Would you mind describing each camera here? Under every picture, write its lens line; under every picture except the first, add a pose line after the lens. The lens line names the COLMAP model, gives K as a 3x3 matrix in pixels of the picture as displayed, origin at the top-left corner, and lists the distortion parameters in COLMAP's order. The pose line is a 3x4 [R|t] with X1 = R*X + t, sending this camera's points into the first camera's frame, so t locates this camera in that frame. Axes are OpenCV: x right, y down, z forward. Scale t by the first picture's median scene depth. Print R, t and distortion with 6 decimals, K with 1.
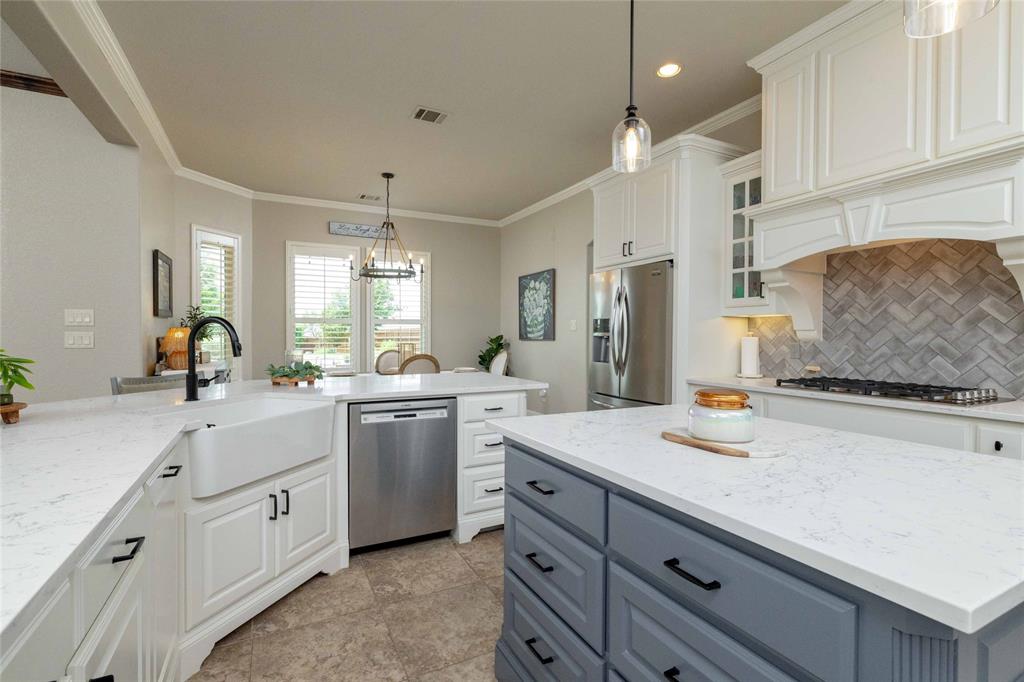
lens RADIAL K [[473.3, 0, 511.7], [0, 473.3, 340.7], [0, 0, 1]] dist [-0.000685, 0.000938]
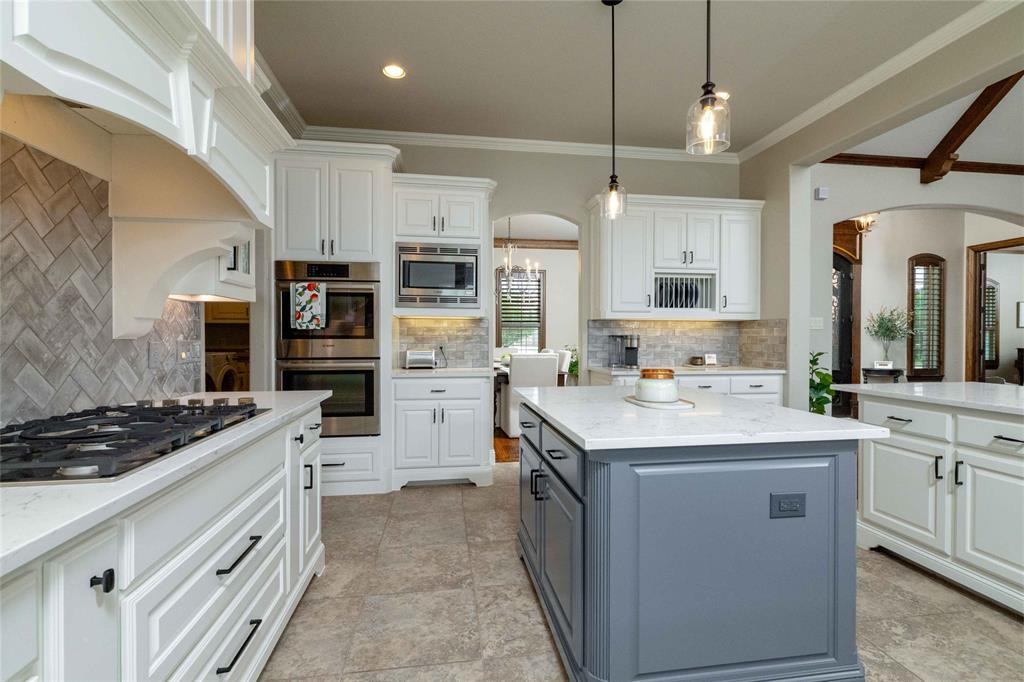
lens RADIAL K [[473.3, 0, 509.4], [0, 473.3, 344.5], [0, 0, 1]] dist [-0.000685, 0.000938]
pose [[-0.946540, -0.010135, 0.322428, 0.162794], [-0.000585, 0.999559, 0.029701, -0.004721], [-0.322586, 0.027924, -0.946128, 1.027281]]
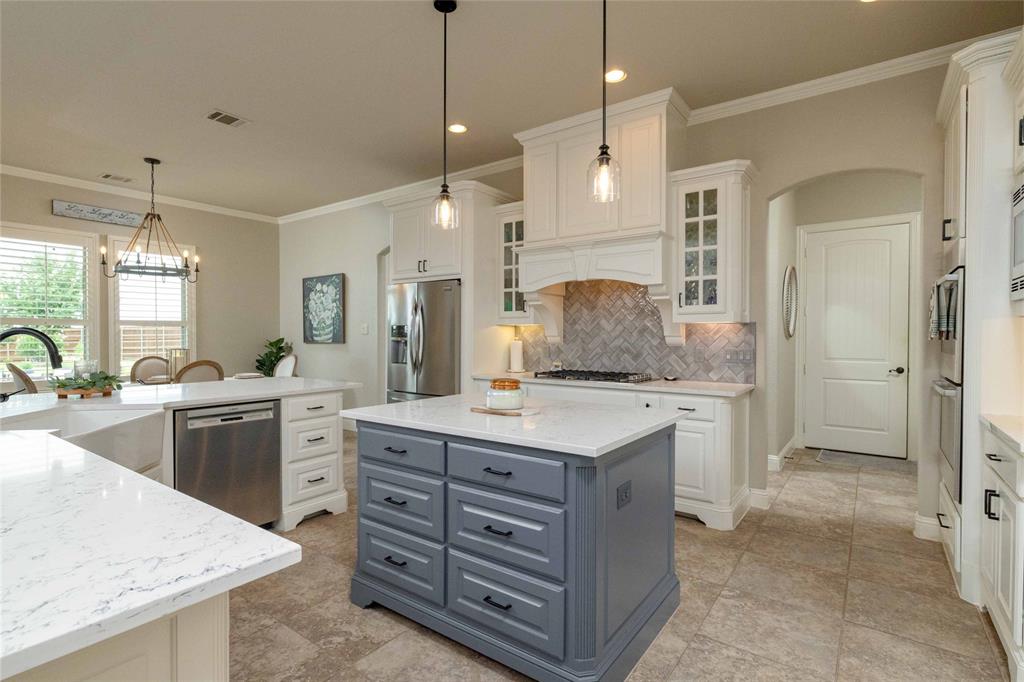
lens RADIAL K [[496.7, 0, 513.1], [0, 496.7, 339.0], [0, 0, 1]] dist [-0.003971, 0.000327]
pose [[0.892363, -0.006098, 0.451277, -0.124324], [0.007041, 0.999975, -0.000409, -0.013382], [-0.451263, 0.003542, 0.892384, -0.220456]]
